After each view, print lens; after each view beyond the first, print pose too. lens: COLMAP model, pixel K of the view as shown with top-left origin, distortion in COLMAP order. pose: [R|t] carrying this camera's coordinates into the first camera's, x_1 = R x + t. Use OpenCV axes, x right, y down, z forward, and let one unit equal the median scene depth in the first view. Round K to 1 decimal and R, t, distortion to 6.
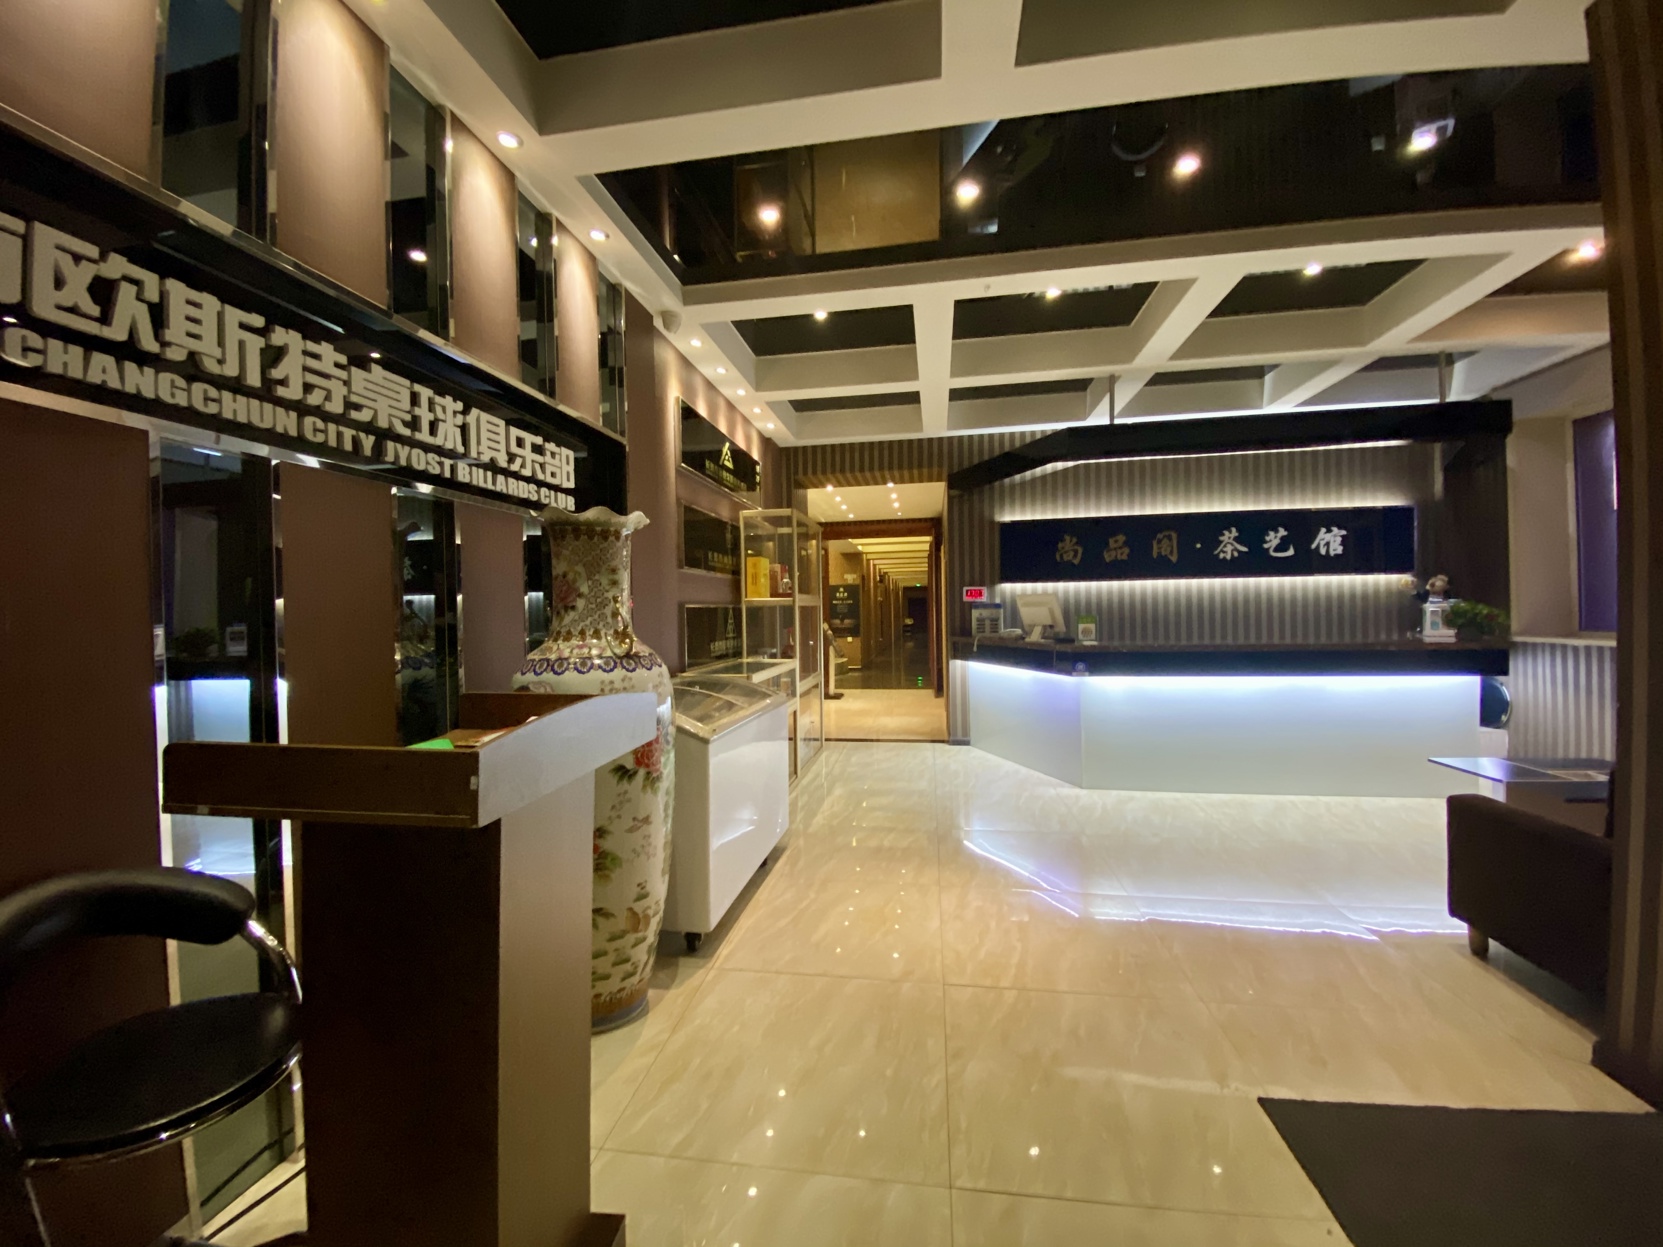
lens RADIAL K [[673.5, 0, 826.9], [0, 673.5, 619.4], [0, 0, 1]] dist [0.018219, -0.020384]
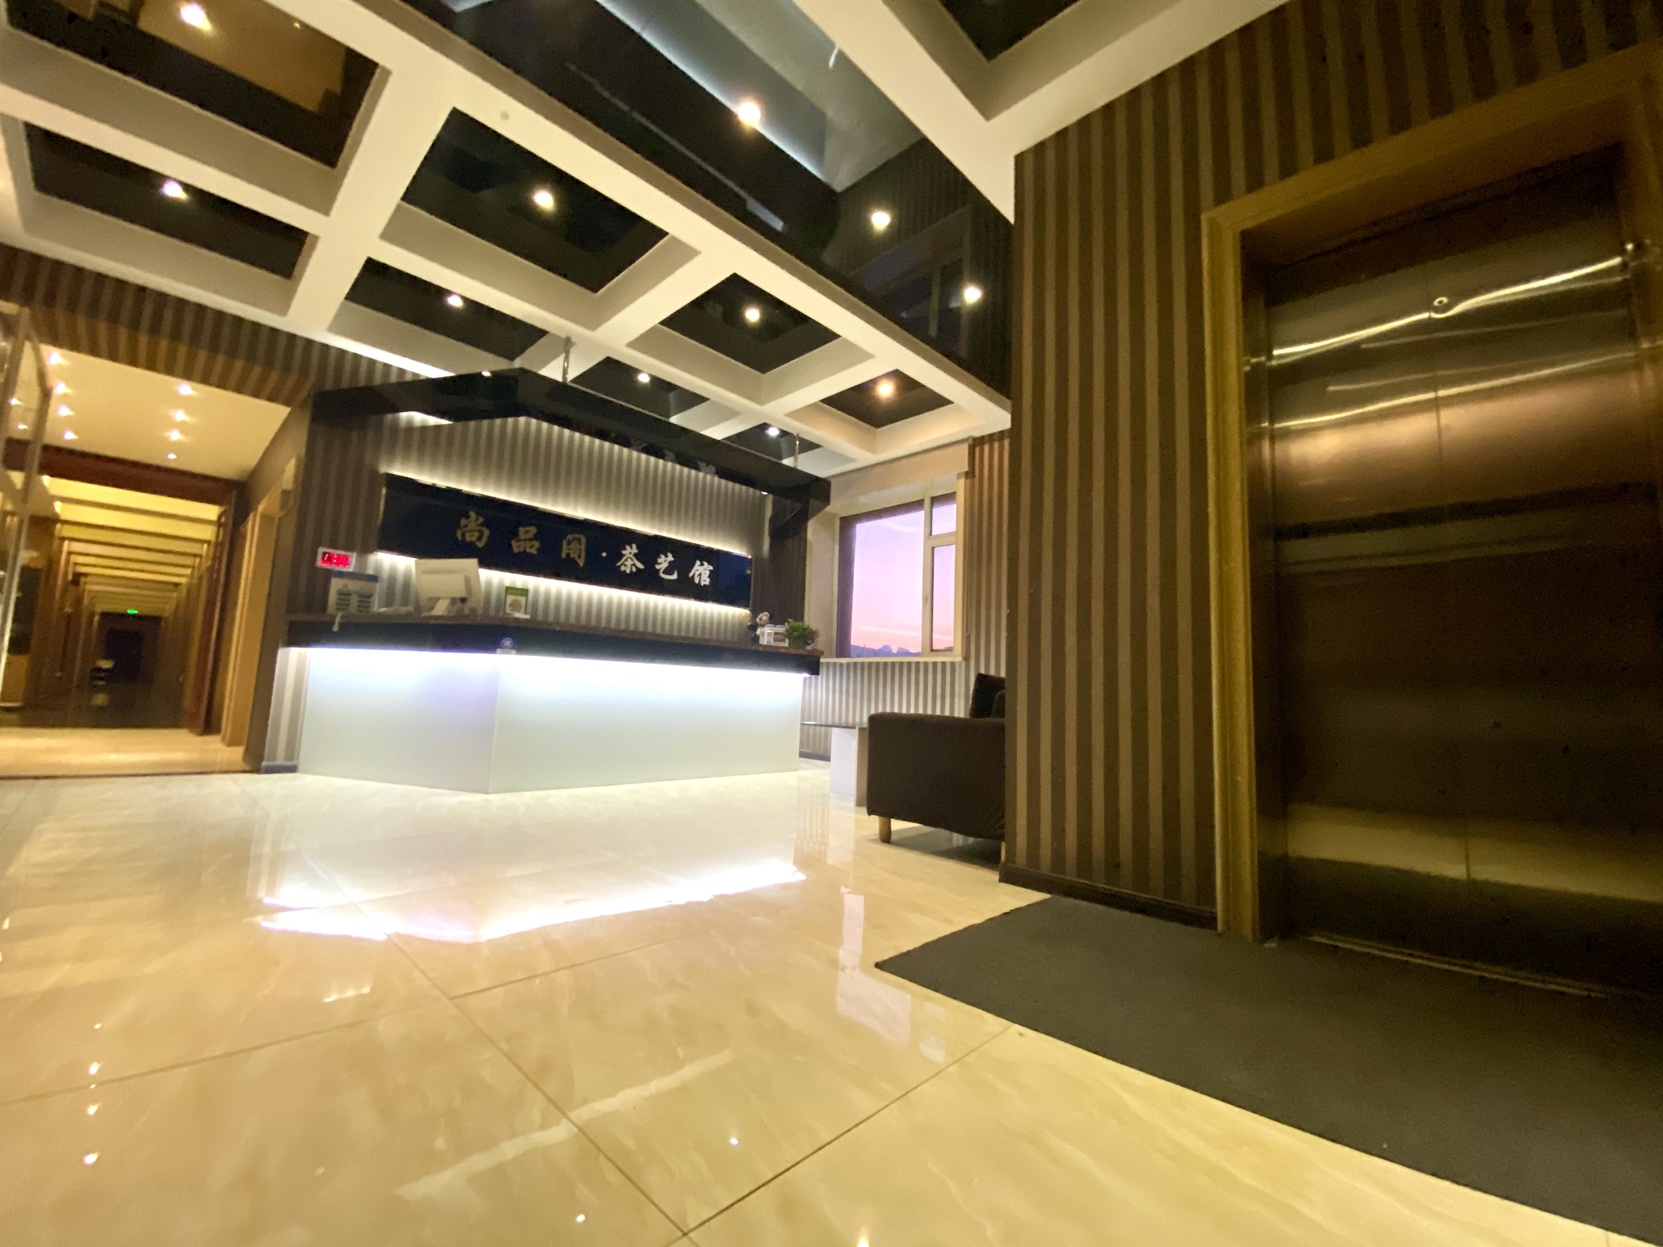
lens RADIAL K [[680.3, 0, 831.5], [0, 680.3, 623.5], [0, 0, 1]] dist [-0.012969, -0.000600]
pose [[0.566269, 0.132348, 0.813525, -0.068295], [-0.037791, 0.990155, -0.134778, 0.117880], [-0.823353, 0.045577, 0.565696, 0.157128]]
